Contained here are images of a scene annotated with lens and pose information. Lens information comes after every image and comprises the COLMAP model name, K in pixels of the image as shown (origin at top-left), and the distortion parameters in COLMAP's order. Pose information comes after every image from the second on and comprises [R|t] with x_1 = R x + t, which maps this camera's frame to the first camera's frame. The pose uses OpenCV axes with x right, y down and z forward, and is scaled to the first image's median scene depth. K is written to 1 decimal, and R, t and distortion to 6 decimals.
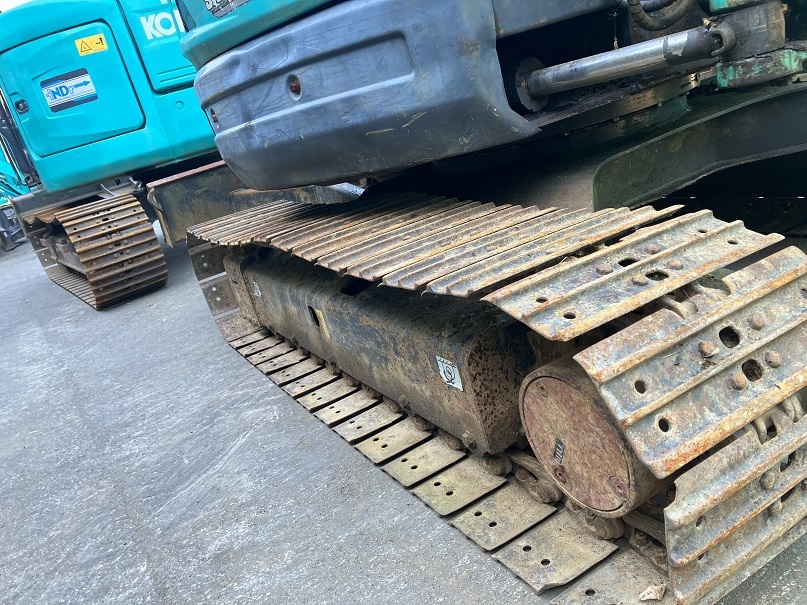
lens RADIAL K [[683.2, 0, 403.5], [0, 683.2, 302.5], [0, 0, 1]] dist [0.116255, -0.140497]
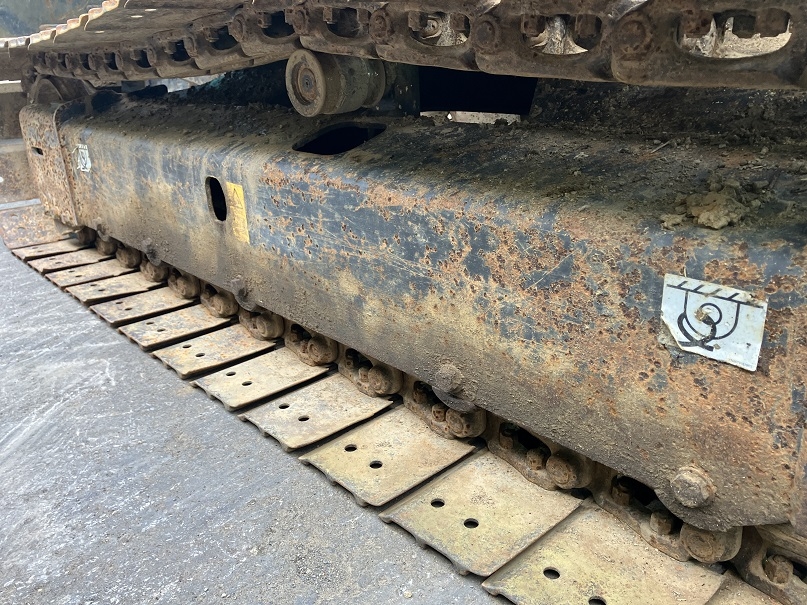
lens RADIAL K [[662.9, 0, 403.5], [0, 662.9, 302.5], [0, 0, 1]] dist [0.008276, -0.000516]
pose [[0.944020, 0.127422, 0.304286, -0.132202], [-0.135544, 0.990755, 0.005628, 0.072179], [-0.300756, -0.046557, 0.952564, 0.441141]]
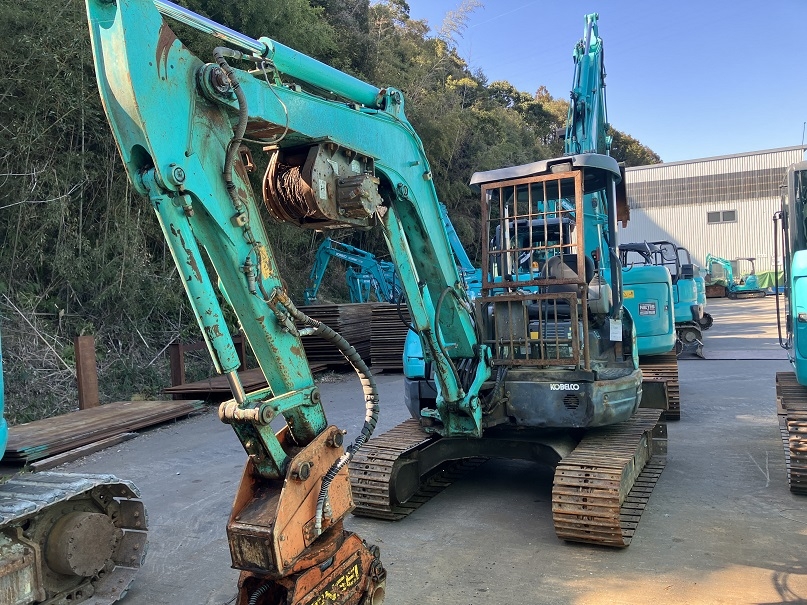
lens RADIAL K [[662.9, 0, 403.5], [0, 662.9, 302.5], [0, 0, 1]] dist [0.008276, -0.000516]
pose [[0.543097, 0.257012, -0.799369, 2.066808], [-0.358068, 0.931992, 0.056379, -0.729154], [0.759495, 0.255610, 0.598190, -1.094833]]
